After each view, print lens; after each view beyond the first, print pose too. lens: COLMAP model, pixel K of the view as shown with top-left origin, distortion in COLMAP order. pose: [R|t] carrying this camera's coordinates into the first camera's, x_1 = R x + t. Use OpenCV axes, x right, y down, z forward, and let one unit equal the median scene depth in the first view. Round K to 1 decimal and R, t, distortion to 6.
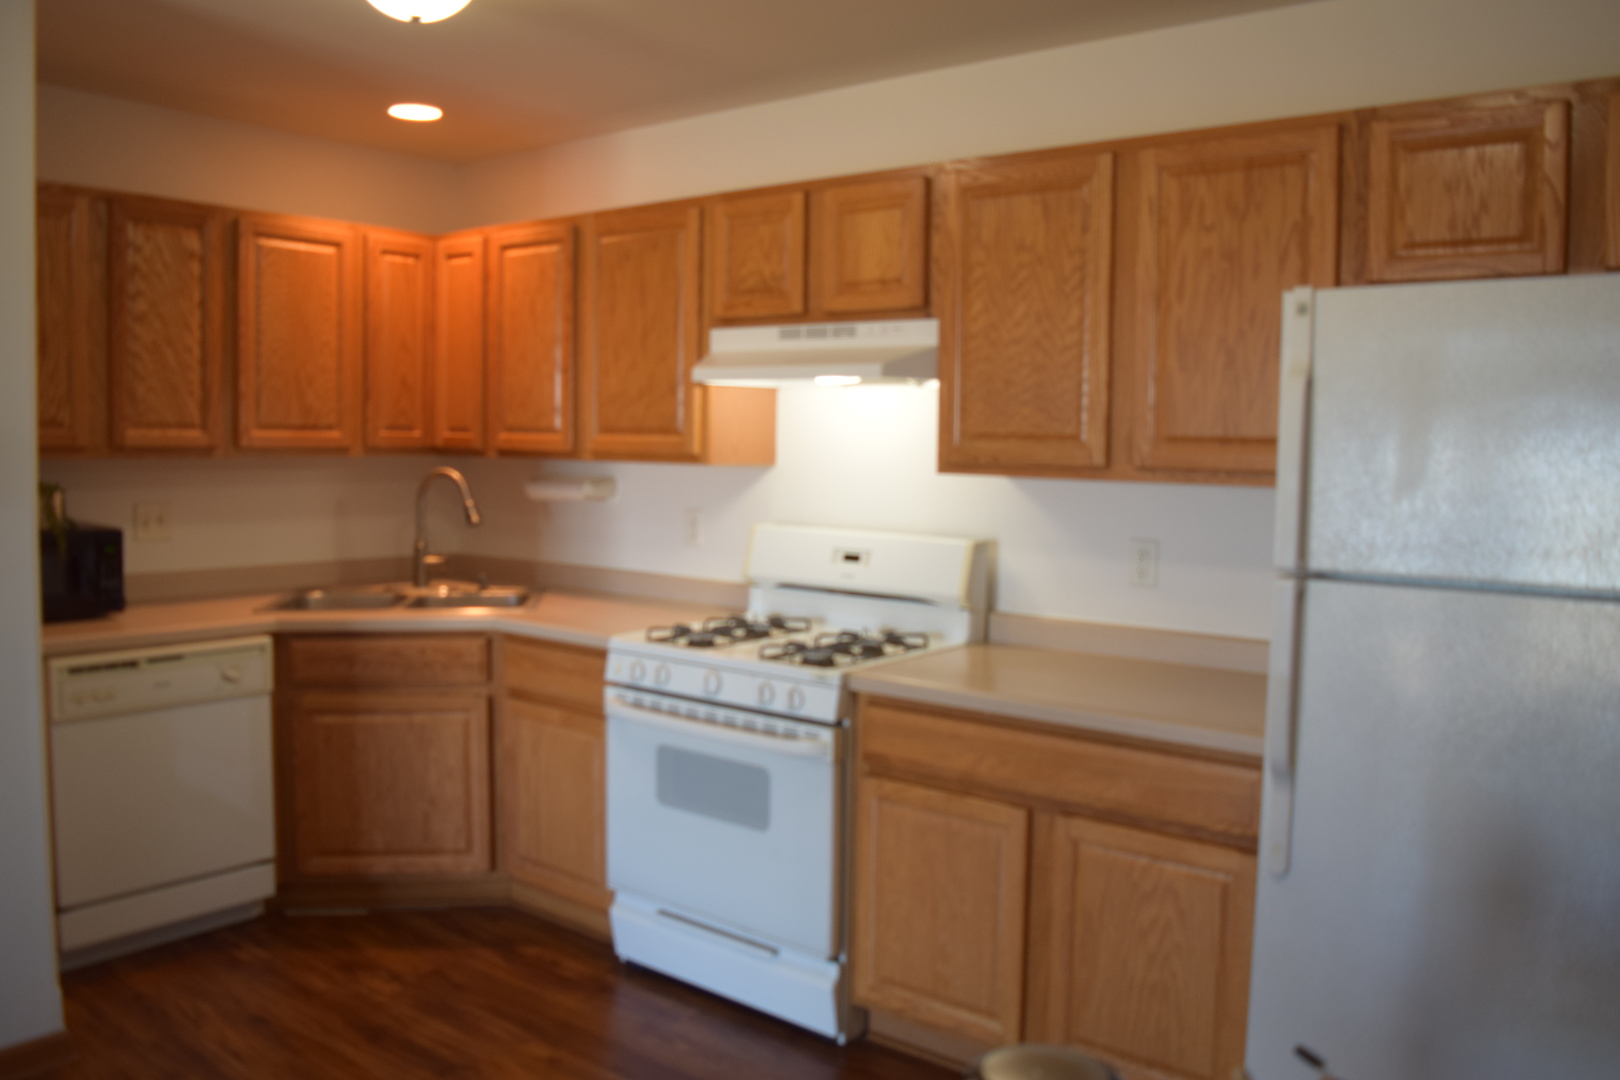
lens RADIAL K [[1289.2, 0, 818.3], [0, 1289.2, 530.9], [0, 0, 1]] dist [-0.085859, 0.008213]
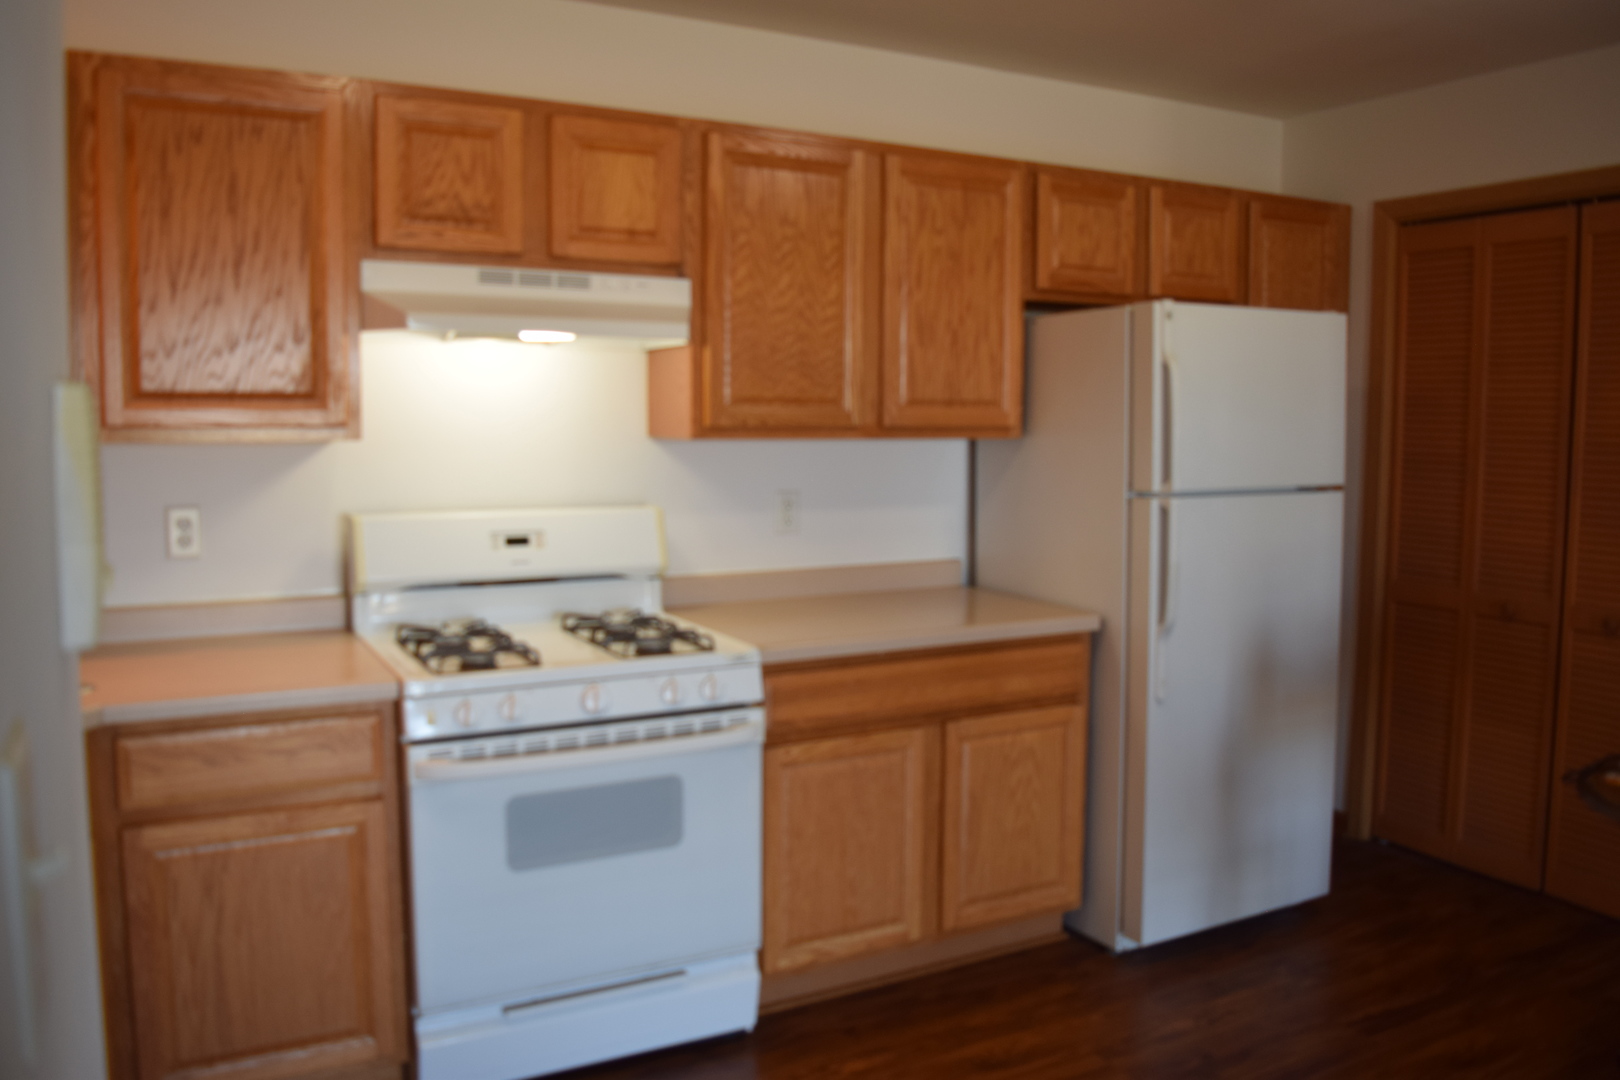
lens RADIAL K [[1289.2, 0, 818.3], [0, 1289.2, 530.9], [0, 0, 1]] dist [-0.085859, 0.008213]
pose [[0.385297, -0.098717, 0.917497, -0.804520], [0.064482, 0.994711, 0.079946, -0.049017], [-0.920537, 0.028359, 0.389625, 0.557519]]
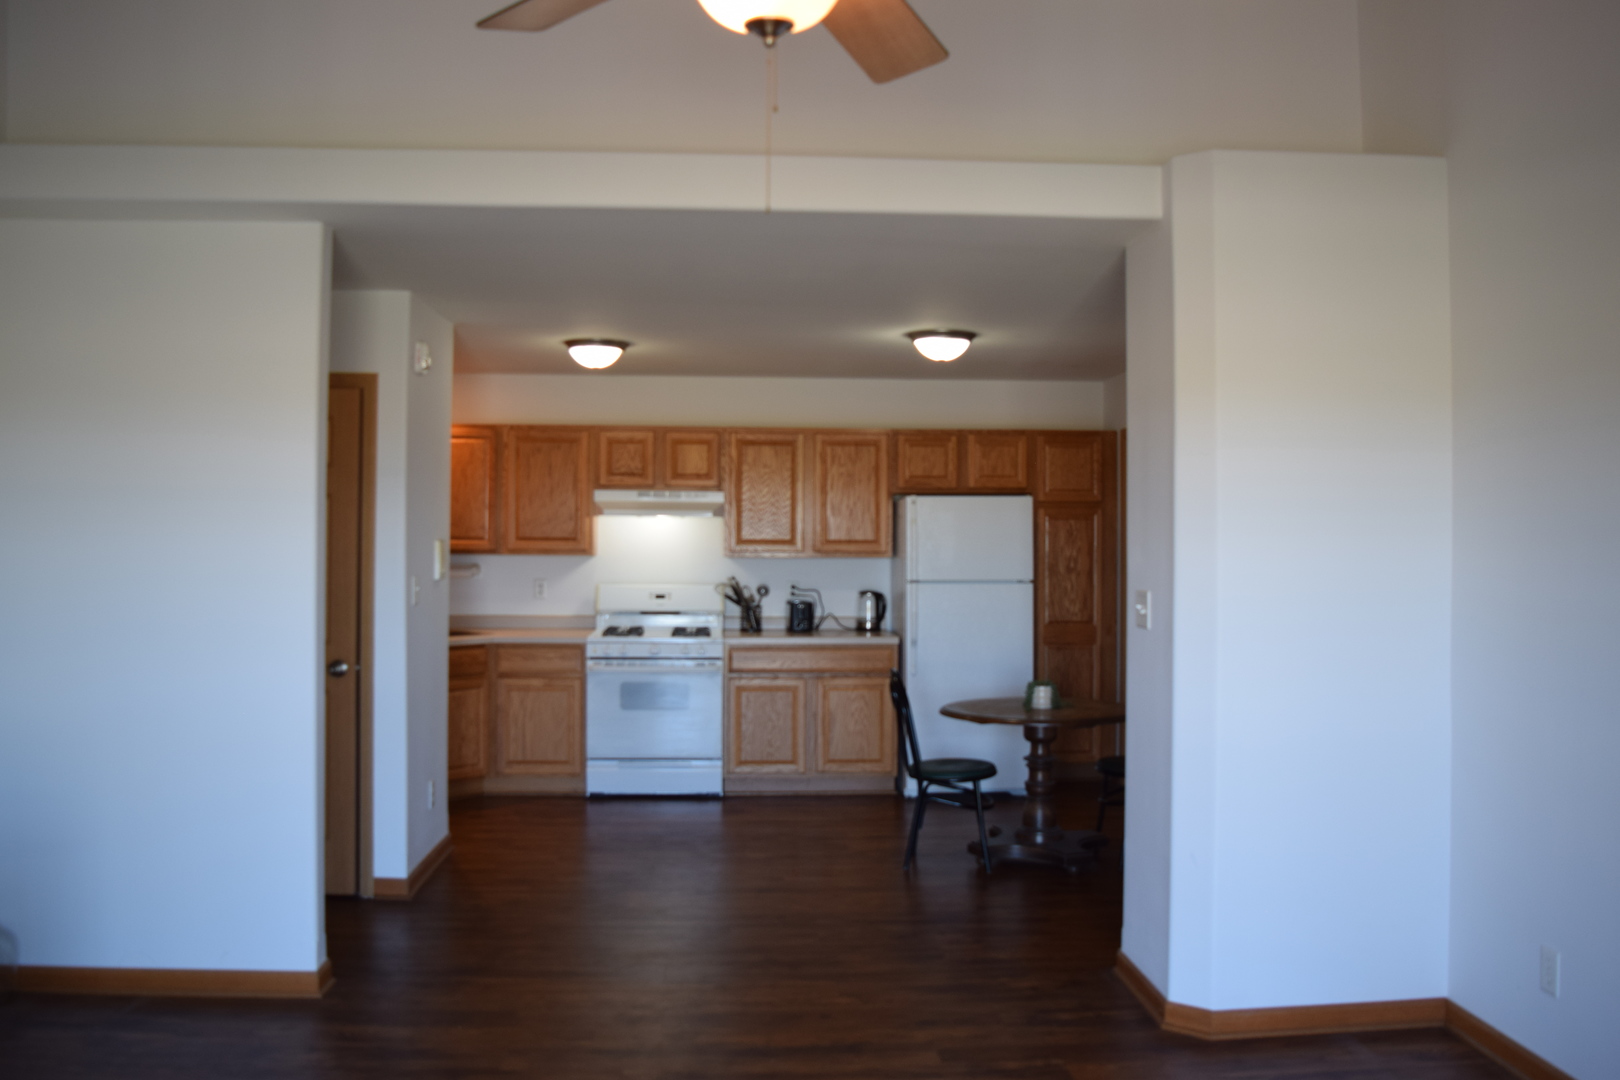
lens RADIAL K [[1383.0, 0, 810.0], [0, 1383.0, 540.0], [0, 0, 1]] dist [-0.005306, -0.000631]
pose [[0.747141, -0.012876, 0.664541, -1.556840], [0.053586, 0.997725, -0.040915, 0.040362], [-0.662503, 0.066179, 0.746131, -1.063348]]
